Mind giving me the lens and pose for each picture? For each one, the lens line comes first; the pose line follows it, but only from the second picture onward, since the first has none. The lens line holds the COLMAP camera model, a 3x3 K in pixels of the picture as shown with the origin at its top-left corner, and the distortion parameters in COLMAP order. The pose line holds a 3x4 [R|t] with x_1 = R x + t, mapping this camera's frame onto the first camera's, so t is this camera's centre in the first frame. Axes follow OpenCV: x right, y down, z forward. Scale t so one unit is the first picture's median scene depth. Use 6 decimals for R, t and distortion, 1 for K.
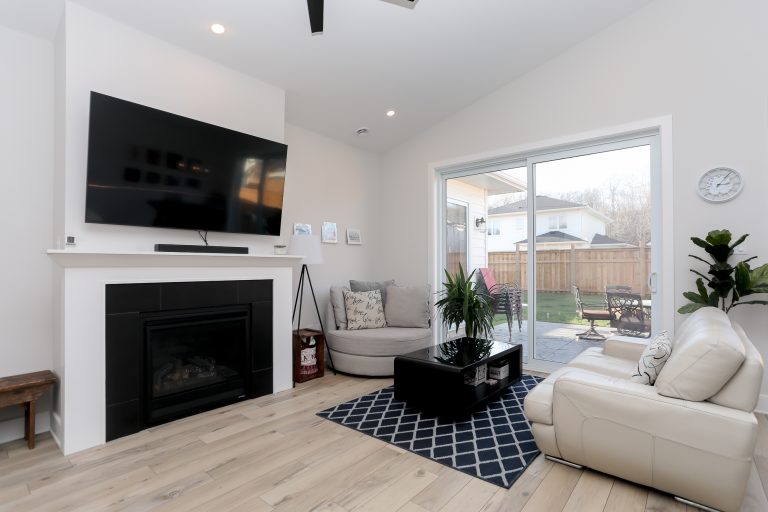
lens RADIAL K [[377.9, 0, 384.9], [0, 377.9, 259.8], [0, 0, 1]] dist [-0.049974, 0.023800]
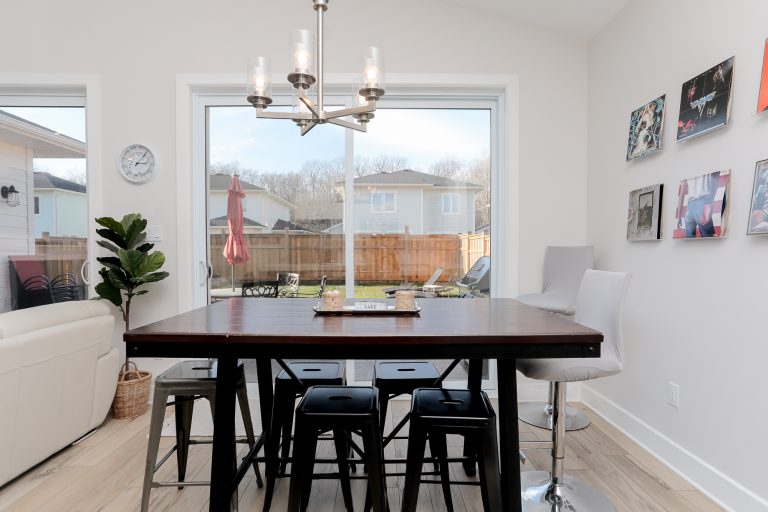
lens RADIAL K [[417.6, 0, 384.0], [0, 417.6, 256.0], [0, 0, 1]] dist [-0.017754, 0.001794]
pose [[0.760216, -0.007687, 0.649625, 0.709543], [-0.009415, 0.999695, 0.022848, -0.007660], [-0.649602, -0.023486, 0.759912, -0.162170]]
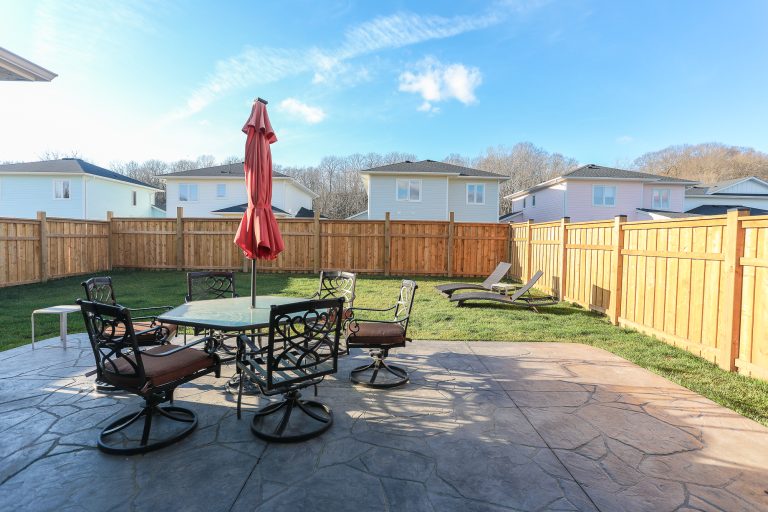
lens RADIAL K [[371.5, 0, 385.6], [0, 371.5, 252.3], [0, 0, 1]] dist [-0.037583, 0.027811]
pose [[0.769557, -0.007207, 0.638537, 1.114031], [-0.027152, 0.998663, 0.043995, 0.013321], [-0.638001, -0.051194, 0.768332, 0.884909]]
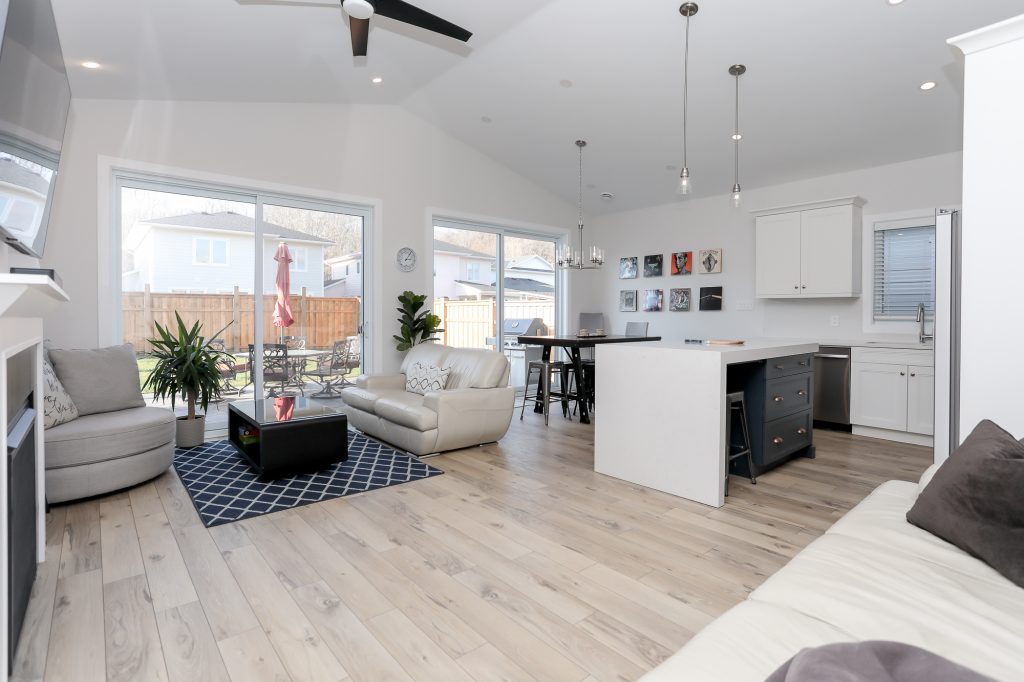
lens RADIAL K [[505.8, 0, 514.2], [0, 505.8, 320.1], [0, 0, 1]] dist [-0.029241, 0.000428]
pose [[0.164610, -0.008994, 0.986318, -0.954730], [-0.017079, 0.999783, 0.011967, 0.000266], [-0.986211, -0.018815, 0.164421, 0.264794]]
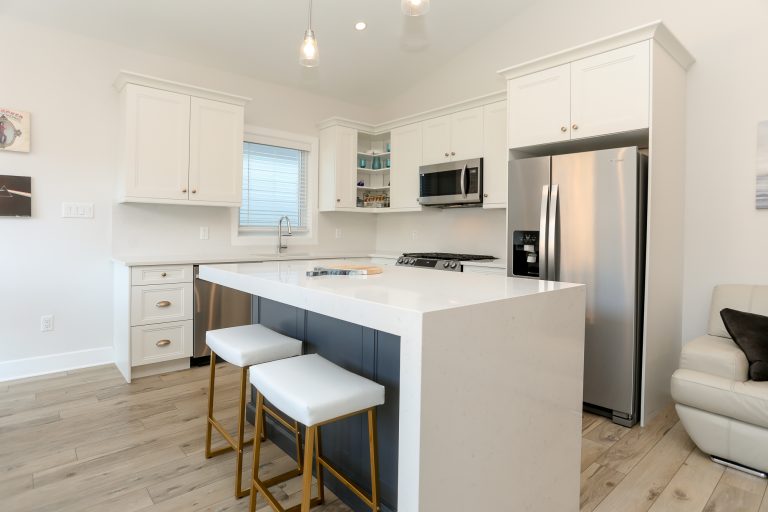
lens RADIAL K [[415.0, 0, 365.3], [0, 415.0, 234.2], [0, 0, 1]] dist [-0.002508, -0.000988]
pose [[-0.984016, -0.013559, 0.177564, 0.286169], [-0.014378, 0.999891, -0.003328, 0.005059], [-0.177499, -0.005828, -0.984104, 0.633294]]
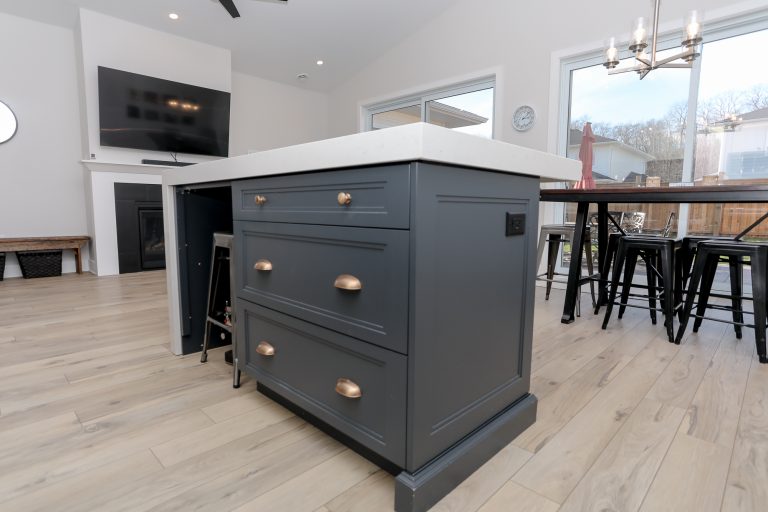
lens RADIAL K [[408.9, 0, 381.5], [0, 408.9, 250.9], [0, 0, 1]] dist [-0.017667, 0.001563]
pose [[0.996206, 0.021502, -0.084324, 0.515057], [-0.011346, 0.992815, 0.119122, 0.115910], [0.086279, -0.117713, 0.989292, -0.629476]]
